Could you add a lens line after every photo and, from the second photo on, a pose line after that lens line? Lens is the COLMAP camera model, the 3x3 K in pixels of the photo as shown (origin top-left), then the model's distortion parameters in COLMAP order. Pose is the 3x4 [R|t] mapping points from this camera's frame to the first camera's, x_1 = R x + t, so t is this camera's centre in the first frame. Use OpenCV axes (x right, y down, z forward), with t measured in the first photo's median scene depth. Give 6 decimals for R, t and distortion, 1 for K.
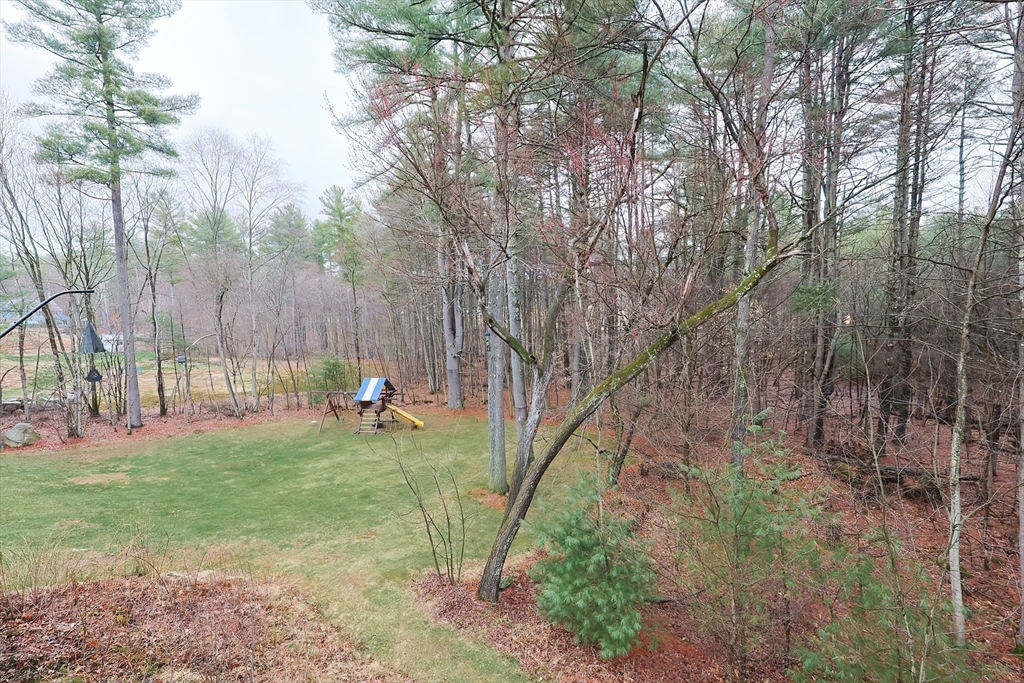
lens RADIAL K [[419.4, 0, 517.0], [0, 419.4, 341.0], [0, 0, 1]] dist [-0.002565, -0.000420]
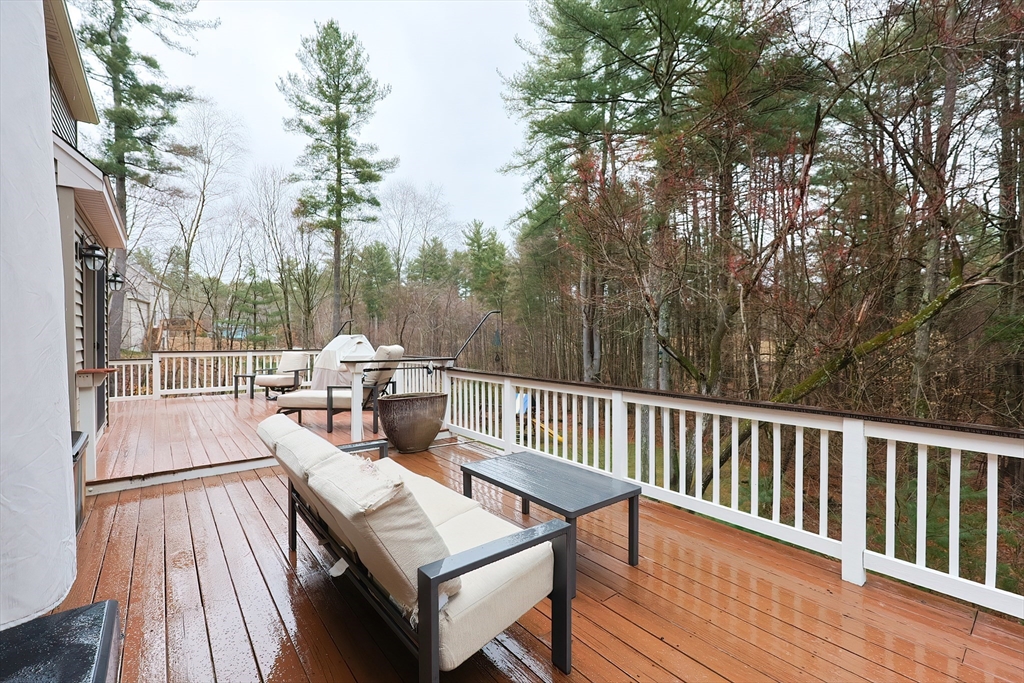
lens RADIAL K [[445.5, 0, 512.0], [0, 445.5, 341.5], [0, 0, 1]] dist [-0.002343, -0.000285]
pose [[0.969172, 0.027385, -0.244858, -0.094868], [-0.042764, 0.997417, -0.057710, 0.023338], [0.242645, 0.066401, 0.967840, -0.167558]]
